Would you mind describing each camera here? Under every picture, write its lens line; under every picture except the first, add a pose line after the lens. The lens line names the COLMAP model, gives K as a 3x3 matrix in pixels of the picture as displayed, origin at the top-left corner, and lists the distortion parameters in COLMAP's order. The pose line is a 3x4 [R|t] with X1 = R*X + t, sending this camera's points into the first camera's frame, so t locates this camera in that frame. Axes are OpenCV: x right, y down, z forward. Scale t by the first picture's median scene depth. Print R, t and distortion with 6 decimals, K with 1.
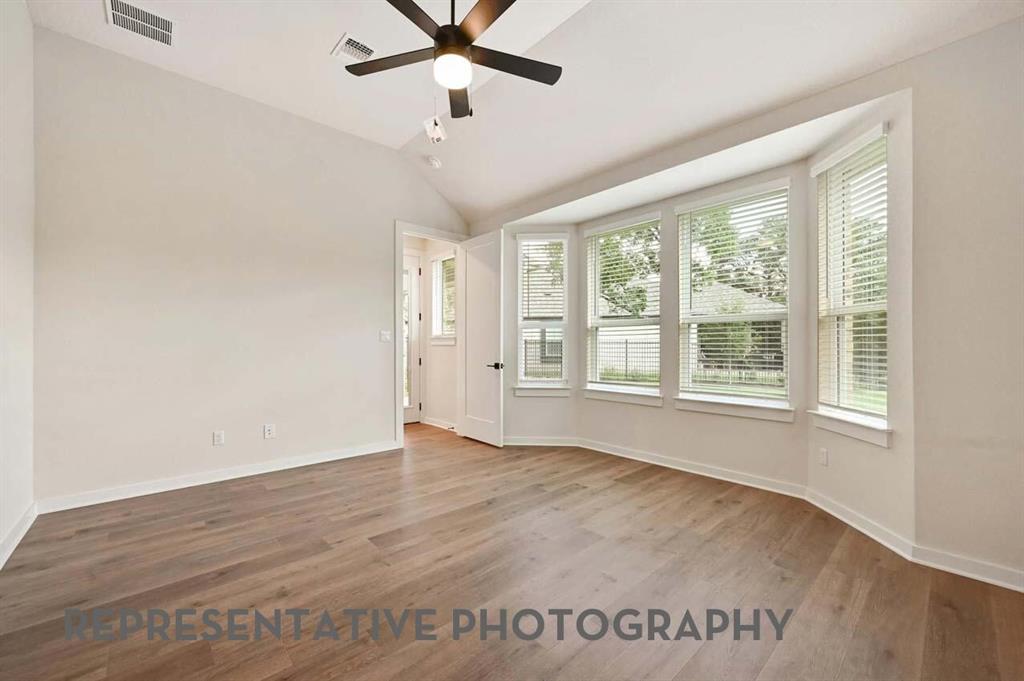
lens RADIAL K [[404.7, 0, 505.8], [0, 404.7, 340.4], [0, 0, 1]] dist [-0.001080, -0.000009]
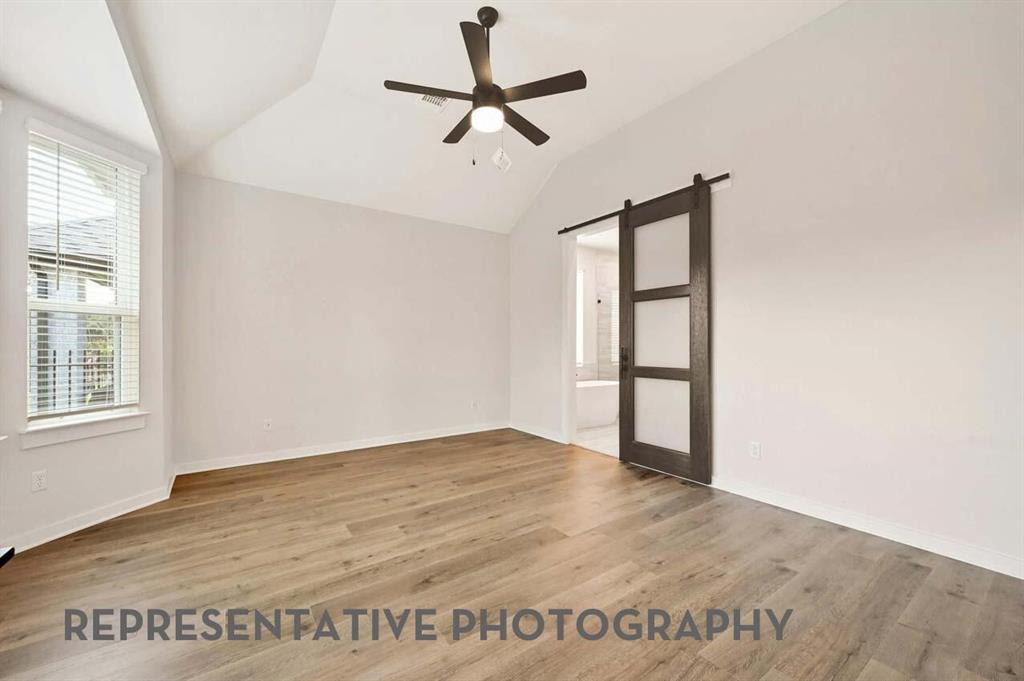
lens RADIAL K [[404.7, 0, 513.6], [0, 404.7, 348.9], [0, 0, 1]] dist [-0.001080, -0.000009]
pose [[-0.994546, 0.000228, 0.104295, -0.291521], [-0.000393, 0.999982, -0.005935, 0.022873], [-0.104294, -0.005944, -0.994529, 1.907716]]
